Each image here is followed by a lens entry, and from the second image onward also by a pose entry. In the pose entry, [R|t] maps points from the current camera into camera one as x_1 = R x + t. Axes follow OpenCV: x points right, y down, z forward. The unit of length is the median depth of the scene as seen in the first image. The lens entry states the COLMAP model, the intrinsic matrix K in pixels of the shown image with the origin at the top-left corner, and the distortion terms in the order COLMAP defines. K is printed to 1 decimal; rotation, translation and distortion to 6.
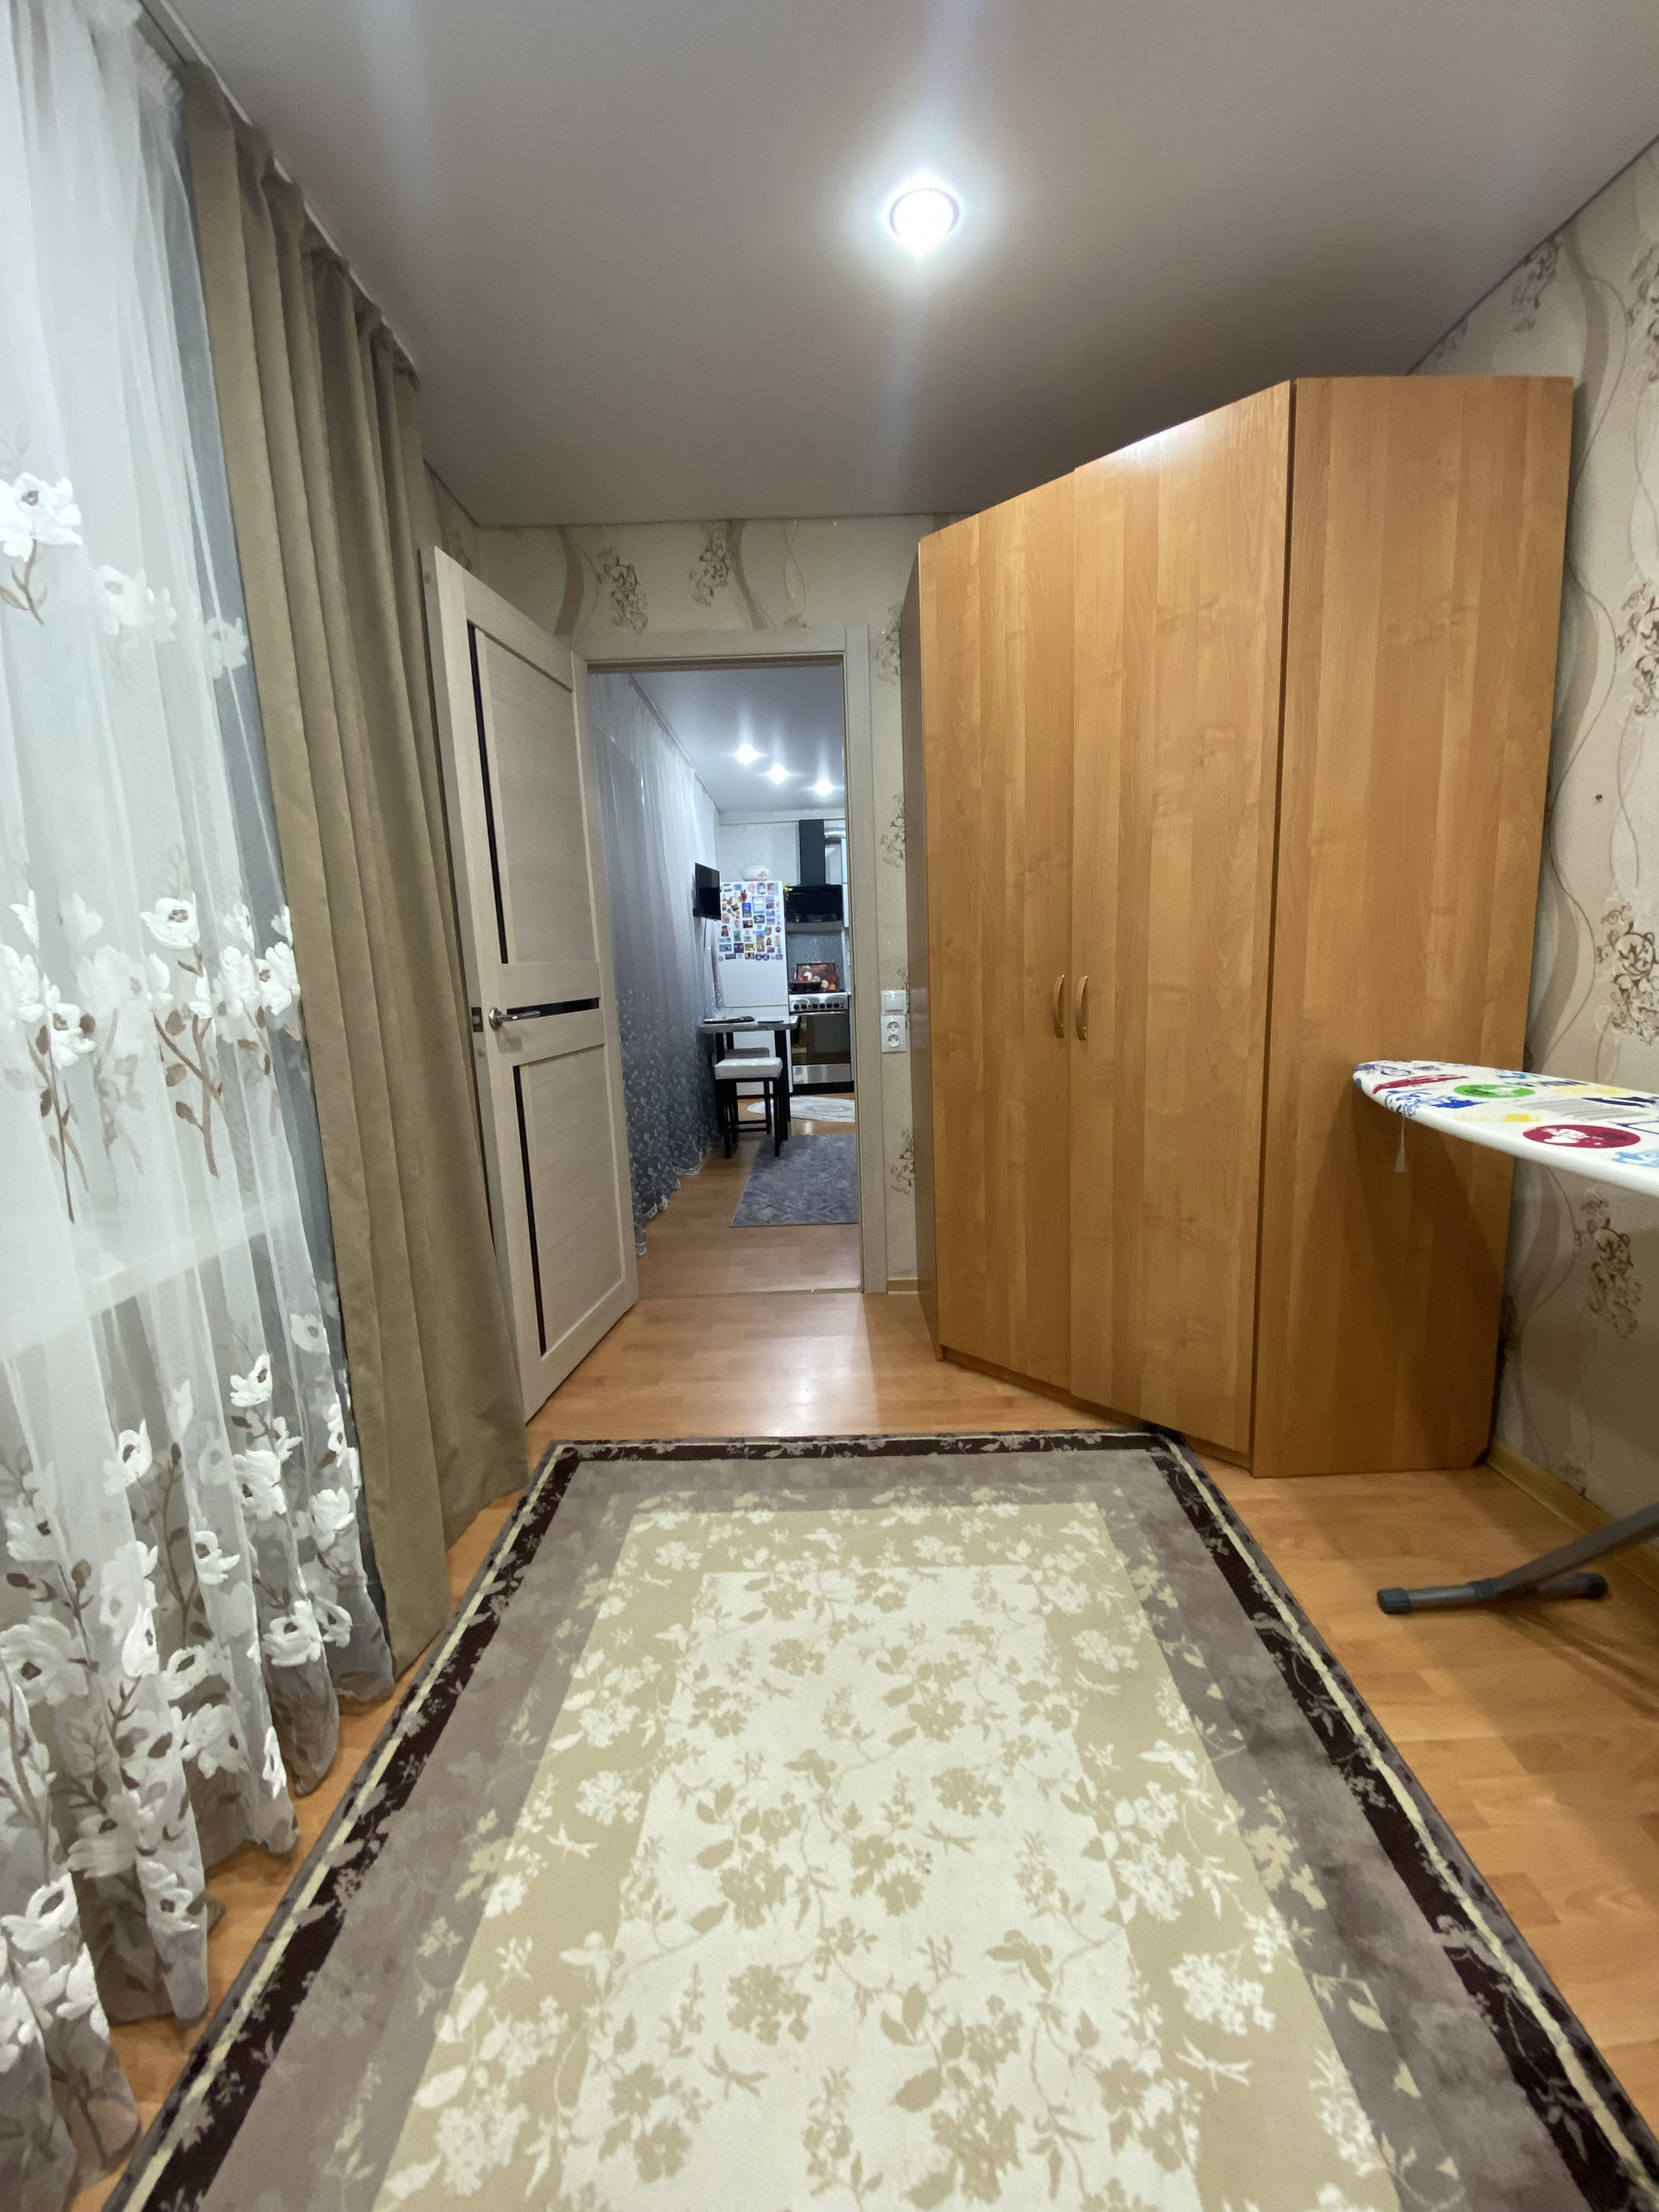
lens RADIAL K [[885.1, 0, 830.2], [0, 885.1, 1109.7], [0, 0, 1]] dist [0.049968, -0.044665]
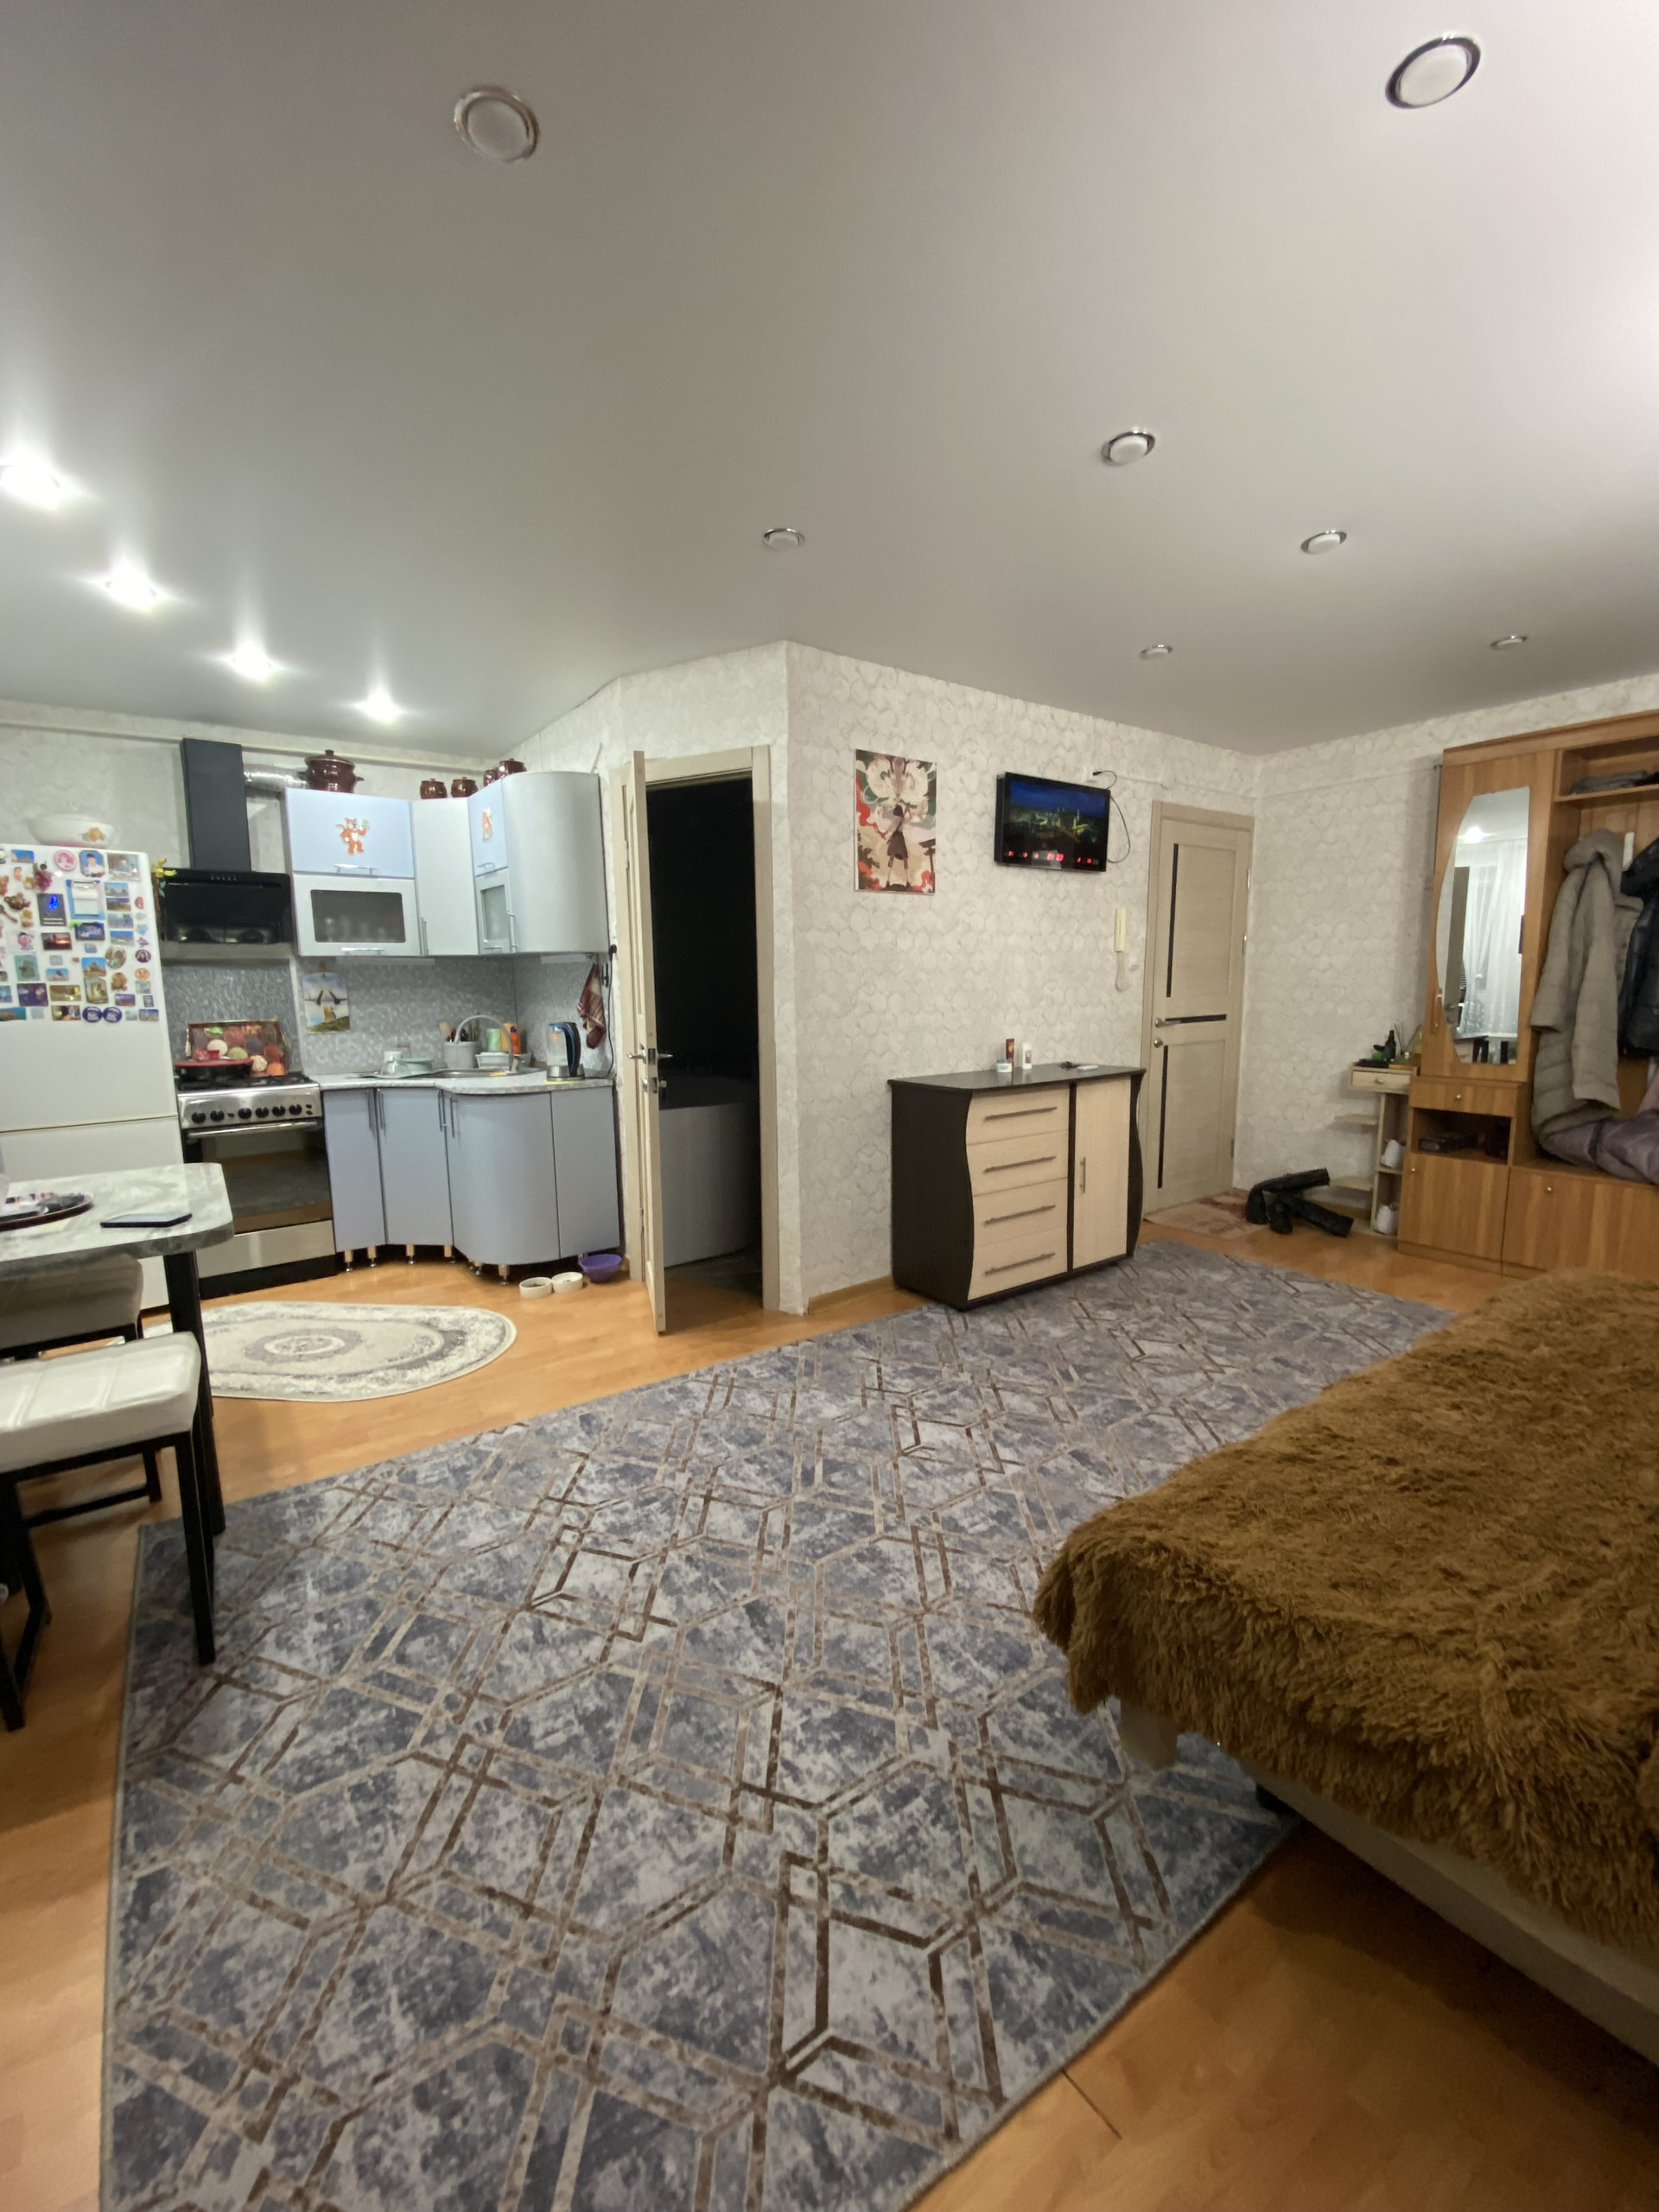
lens RADIAL K [[885.1, 0, 830.2], [0, 885.1, 1109.7], [0, 0, 1]] dist [0.049968, -0.044665]
pose [[0.822440, -0.050567, 0.566600, -0.032457], [0.071979, 0.997286, -0.015477, -0.089185], [-0.564280, 0.053512, 0.823847, 0.411820]]
